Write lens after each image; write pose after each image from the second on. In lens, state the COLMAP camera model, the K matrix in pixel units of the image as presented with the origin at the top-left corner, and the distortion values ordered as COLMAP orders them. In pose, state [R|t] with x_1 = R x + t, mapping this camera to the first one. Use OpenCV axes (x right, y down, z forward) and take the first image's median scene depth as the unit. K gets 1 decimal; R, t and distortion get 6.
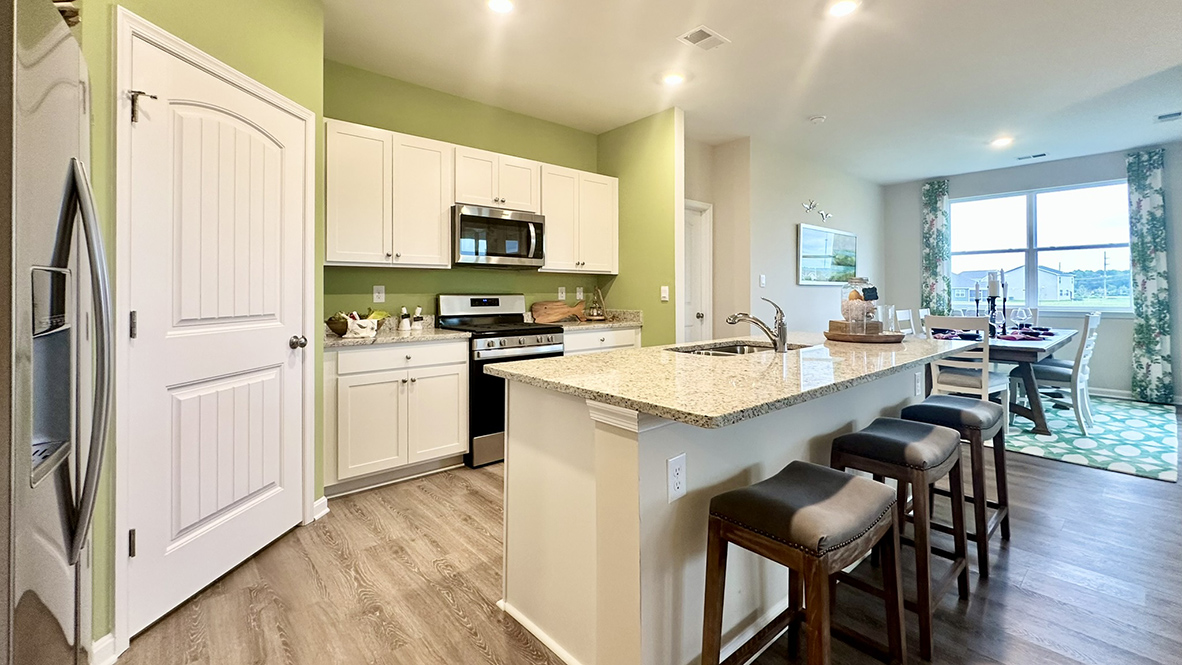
lens RADIAL K [[493.7, 0, 598.9], [0, 493.7, 288.1], [0, 0, 1]] dist [-0.000498, 0.000526]
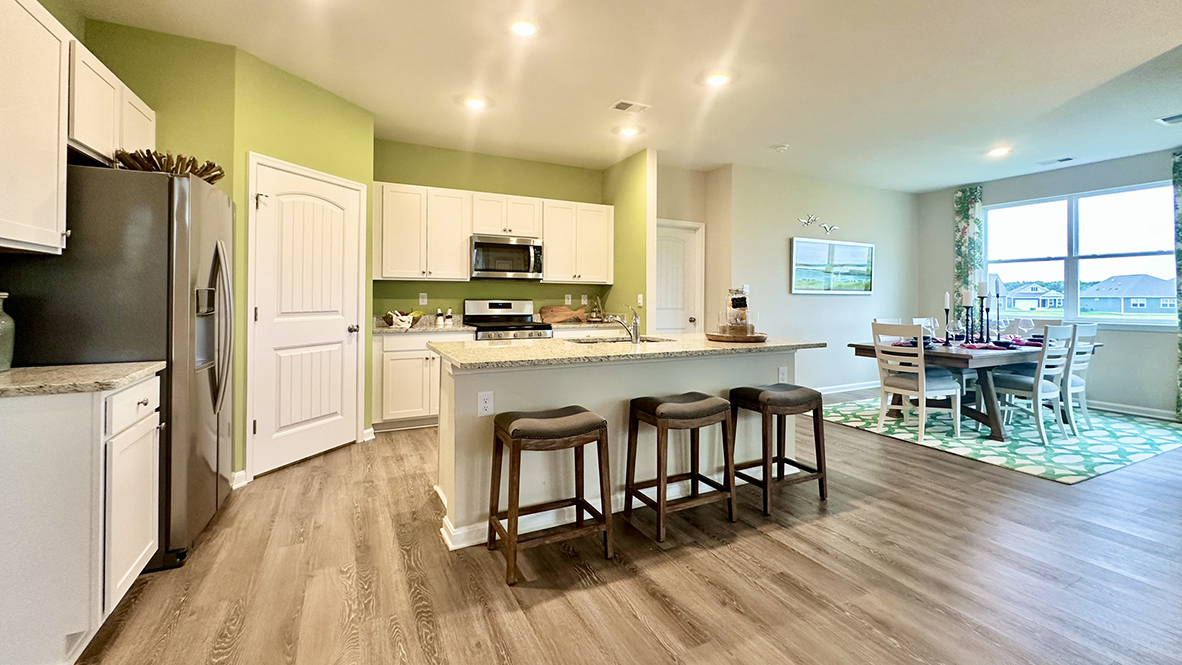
lens RADIAL K [[493.7, 0, 592.5], [0, 493.7, 291.8], [0, 0, 1]] dist [-0.000498, 0.000526]
pose [[0.965315, 0.004811, -0.261043, 0.357896], [-0.005752, 0.999979, -0.002839, -0.006946], [0.261024, 0.004242, 0.965323, -0.225084]]
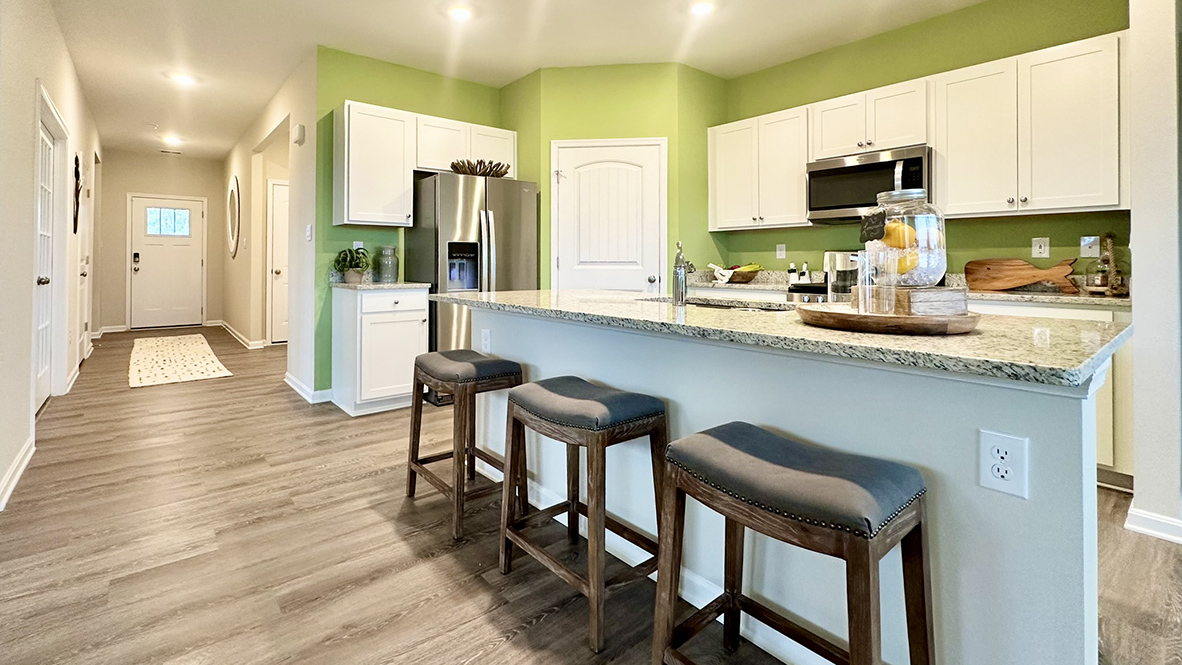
lens RADIAL K [[516.2, 0, 536.4], [0, 516.2, 258.7], [0, 0, 1]] dist [0.000022, -0.000039]
pose [[-0.075882, -0.003056, -0.997112, 0.734071], [0.003689, 0.999988, -0.003345, 0.028333], [0.997110, -0.003932, -0.075869, 0.459882]]
